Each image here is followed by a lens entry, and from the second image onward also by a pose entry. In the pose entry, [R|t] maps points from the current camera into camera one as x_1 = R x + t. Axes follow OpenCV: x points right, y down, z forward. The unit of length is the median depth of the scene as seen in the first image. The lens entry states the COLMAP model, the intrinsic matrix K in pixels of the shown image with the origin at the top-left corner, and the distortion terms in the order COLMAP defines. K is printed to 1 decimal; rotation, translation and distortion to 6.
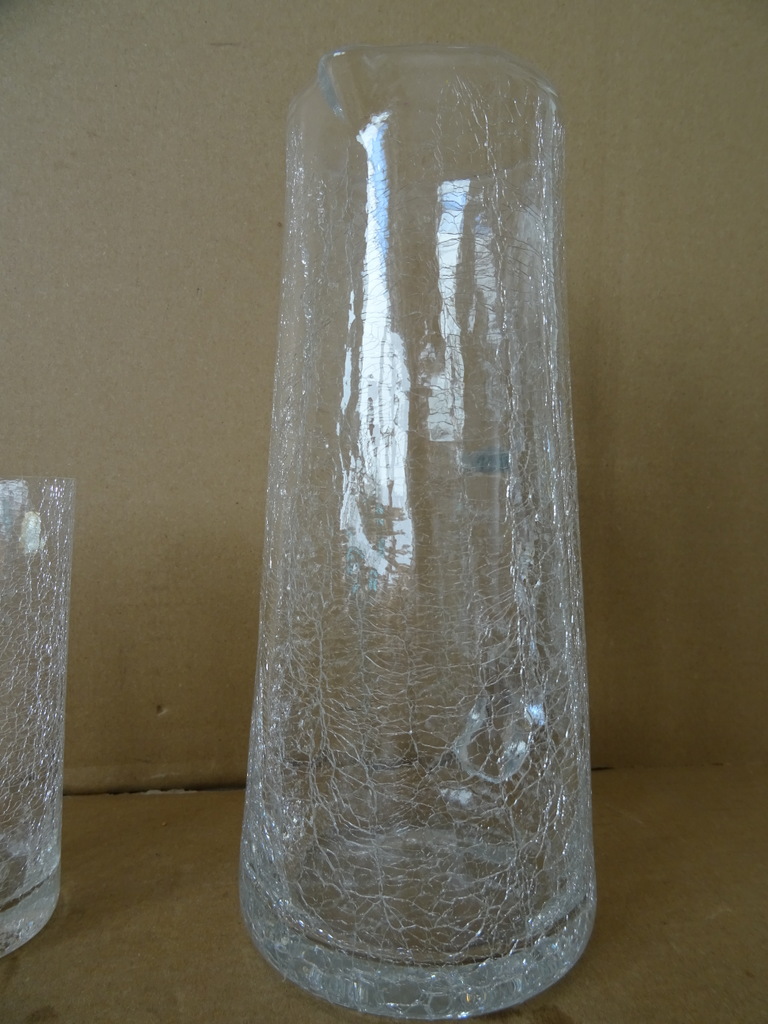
lens RADIAL K [[734.1, 0, 391.6], [0, 734.1, 502.2], [0, 0, 1]] dist [-0.023947, 0.005810]
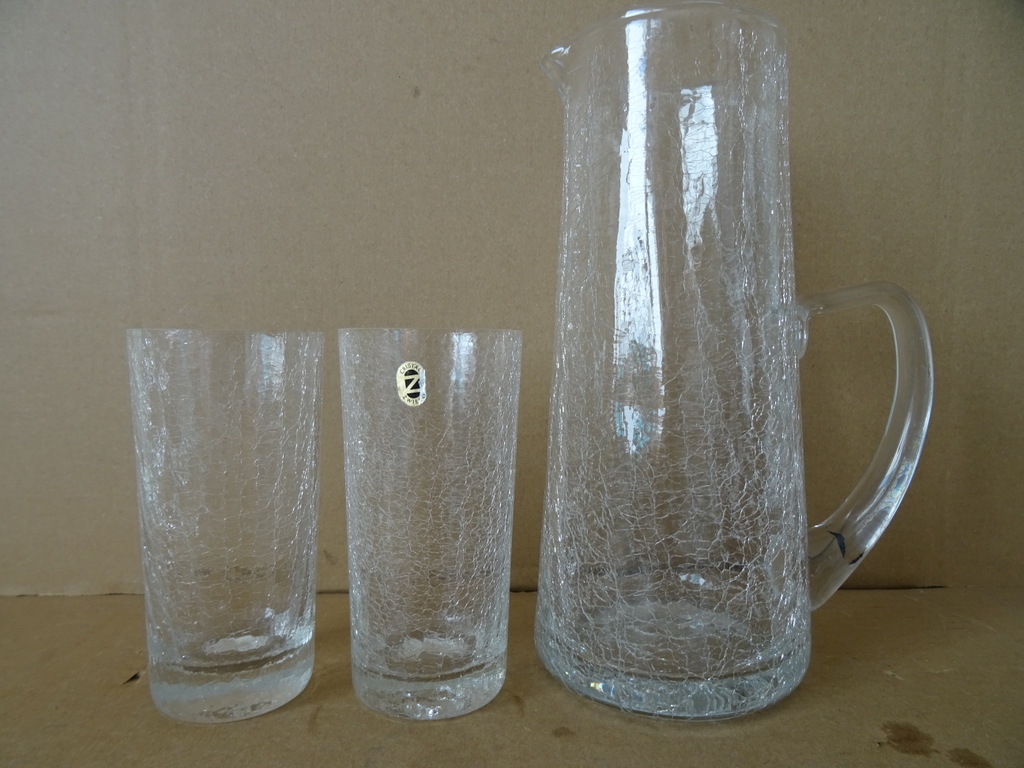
lens RADIAL K [[734.1, 0, 505.5], [0, 734.1, 373.8], [0, 0, 1]] dist [-0.023947, 0.005810]
pose [[0.988902, -0.008658, -0.148315, -0.214026], [0.014016, 0.999285, 0.035119, -0.003250], [0.147905, -0.036808, 0.988316, -0.188541]]
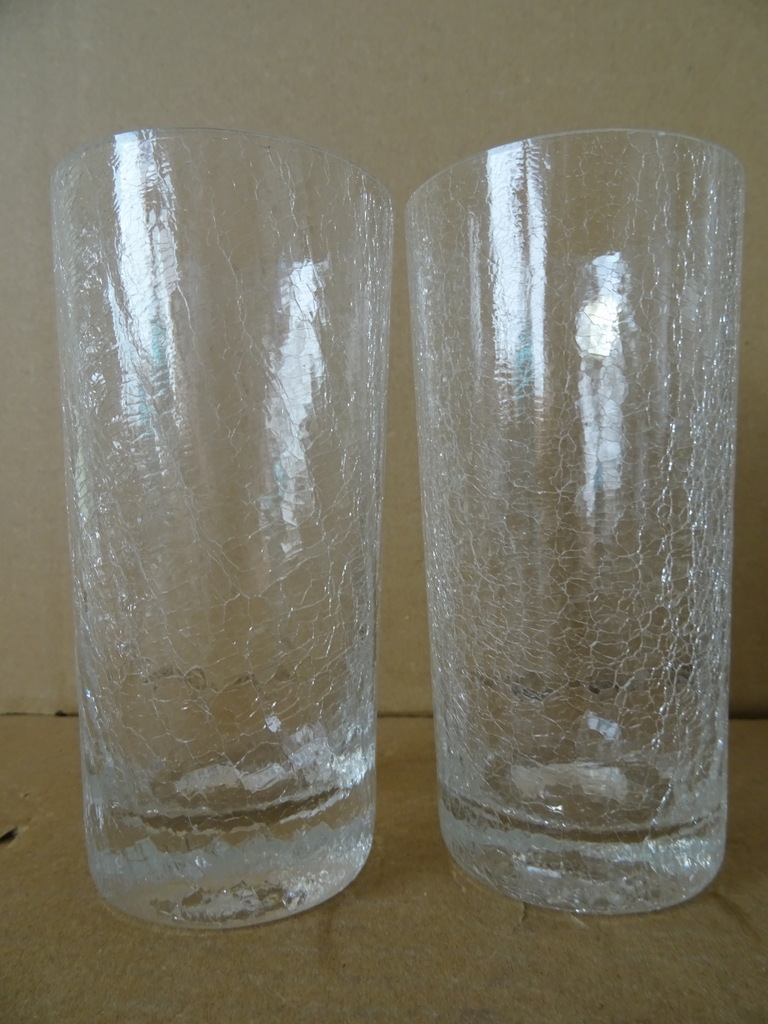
lens RADIAL K [[734.1, 0, 383.7], [0, 734.1, 501.2], [0, 0, 1]] dist [-0.023947, 0.005810]
pose [[0.970163, -0.031498, -0.240399, -0.409407], [0.029163, 0.999487, -0.013267, 0.170597], [0.240694, 0.005860, 0.970583, 0.175287]]
